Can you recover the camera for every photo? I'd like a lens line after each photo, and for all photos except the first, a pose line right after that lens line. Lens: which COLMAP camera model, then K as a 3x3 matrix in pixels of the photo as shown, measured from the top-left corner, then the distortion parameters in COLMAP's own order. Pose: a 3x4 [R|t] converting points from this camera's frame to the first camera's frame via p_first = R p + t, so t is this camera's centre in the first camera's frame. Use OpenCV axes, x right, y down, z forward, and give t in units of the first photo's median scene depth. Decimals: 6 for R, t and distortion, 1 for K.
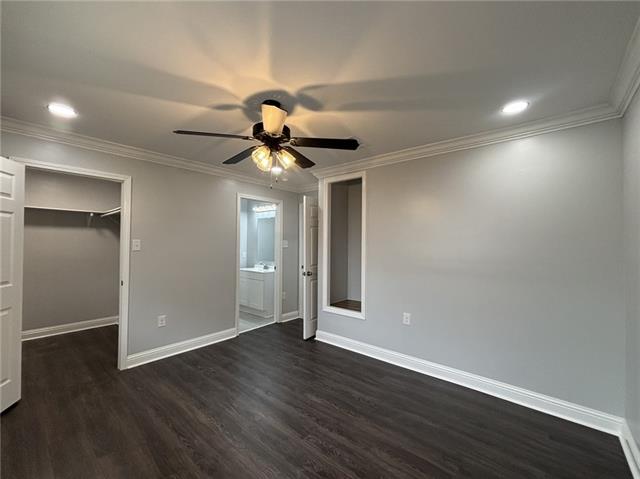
lens RADIAL K [[258.8, 0, 319.8], [0, 258.8, 238.5], [0, 0, 1]] dist [0.005683, 0.000242]
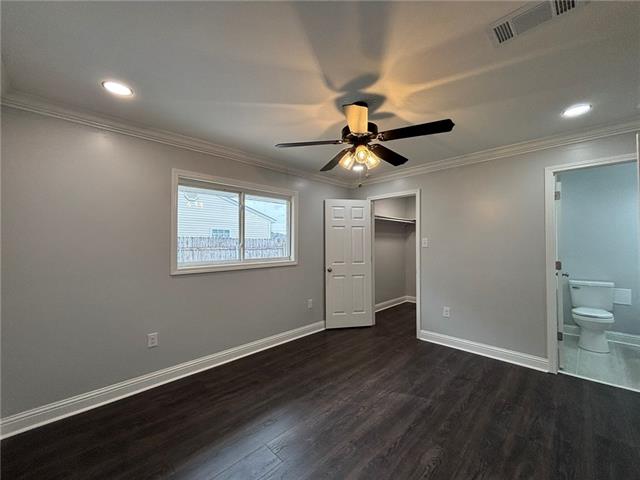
lens RADIAL K [[258.8, 0, 319.8], [0, 258.8, 239.0], [0, 0, 1]] dist [0.005683, 0.000242]
pose [[-0.063646, -0.022324, -0.997723, 0.594170], [0.028593, 0.999299, -0.024183, 0.025233], [0.997563, -0.030067, -0.062963, 0.624135]]
